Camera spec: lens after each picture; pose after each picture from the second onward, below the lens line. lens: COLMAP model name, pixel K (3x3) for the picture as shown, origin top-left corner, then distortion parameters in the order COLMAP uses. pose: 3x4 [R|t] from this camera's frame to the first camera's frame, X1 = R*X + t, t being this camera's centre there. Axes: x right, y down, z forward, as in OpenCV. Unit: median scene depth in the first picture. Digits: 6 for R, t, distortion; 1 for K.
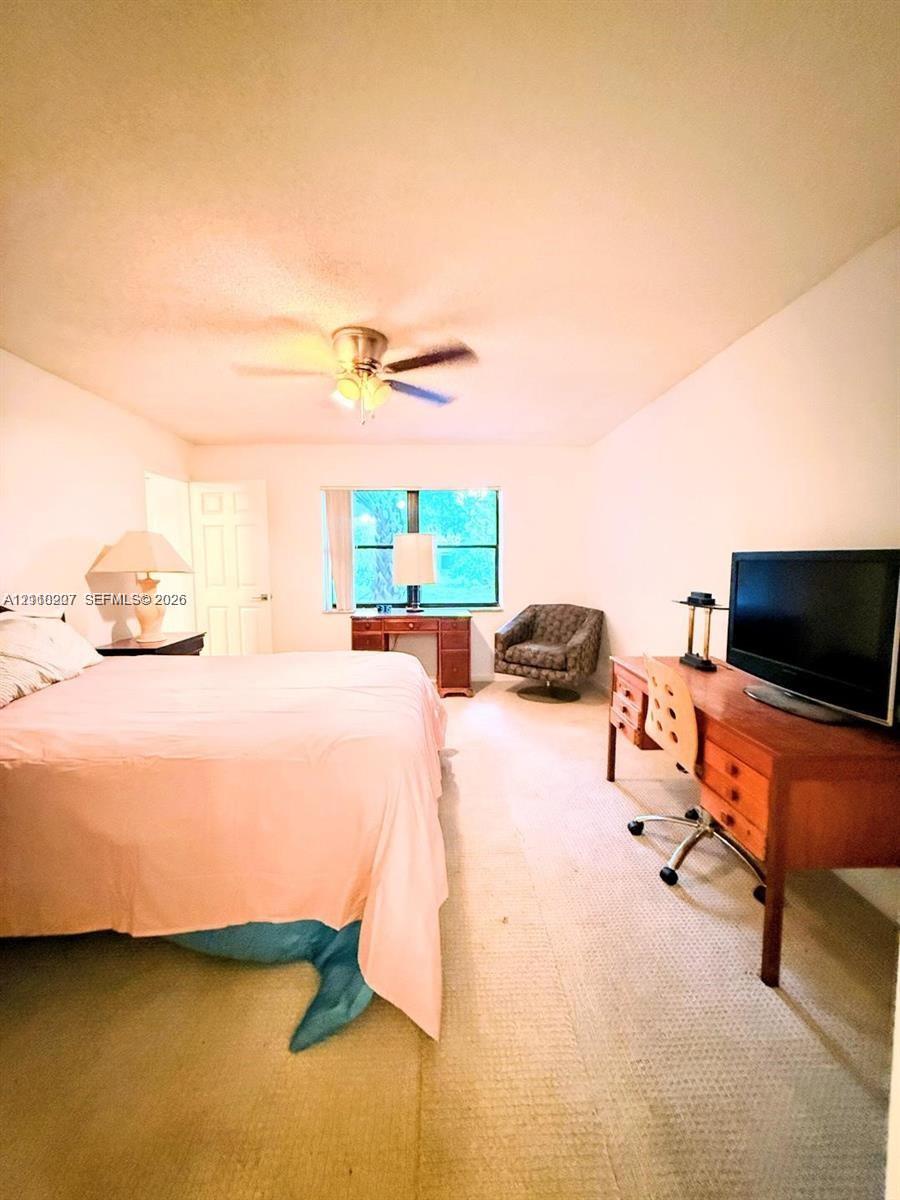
lens RADIAL K [[487.5, 0, 450.0], [0, 487.5, 600.0], [0, 0, 1]] dist [-0.001230, -0.000199]
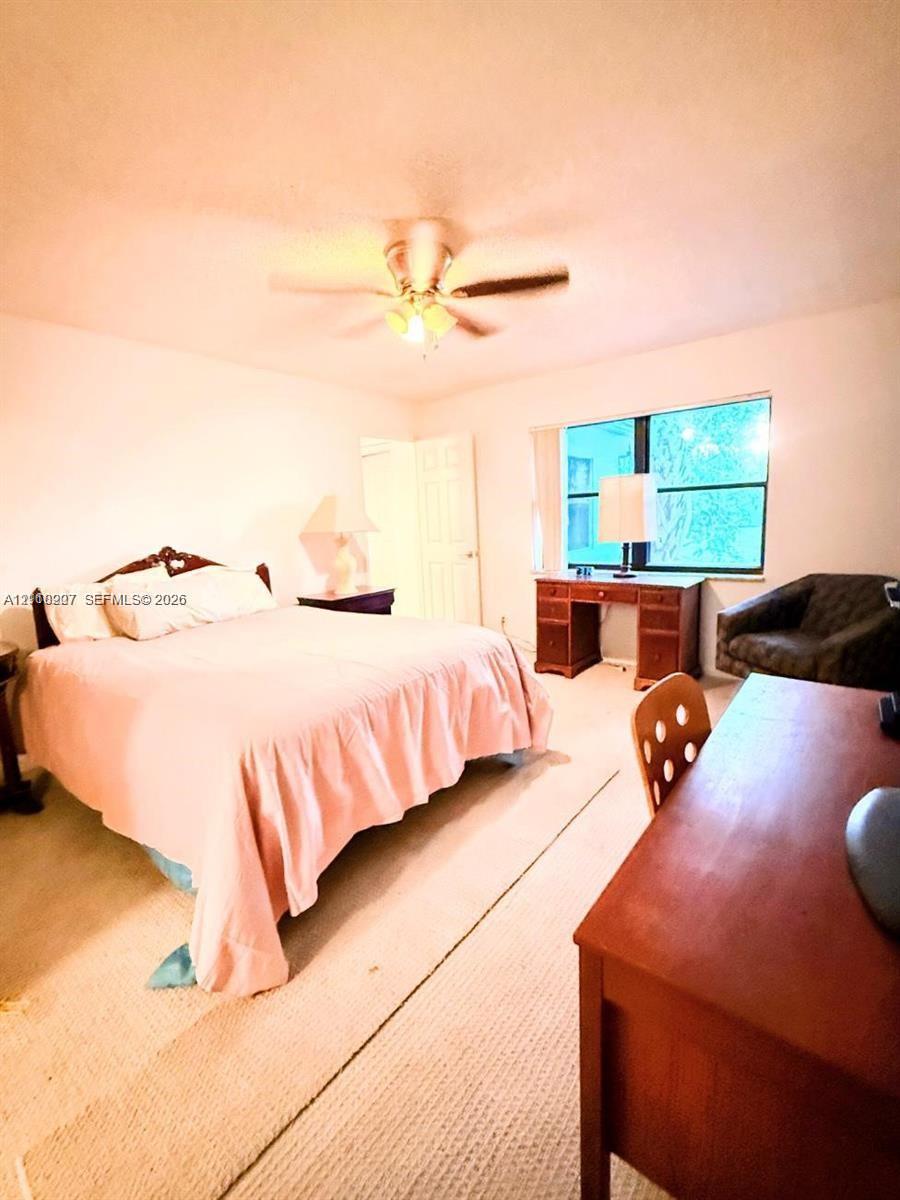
lens RADIAL K [[536.9, 0, 450.0], [0, 536.9, 600.0], [0, 0, 1]] dist [0.001303, 0.000144]
pose [[0.755606, 0.075414, -0.650671, 0.295141], [-0.014414, 0.995024, 0.098587, -0.020544], [0.654868, -0.065115, 0.752933, 0.171657]]
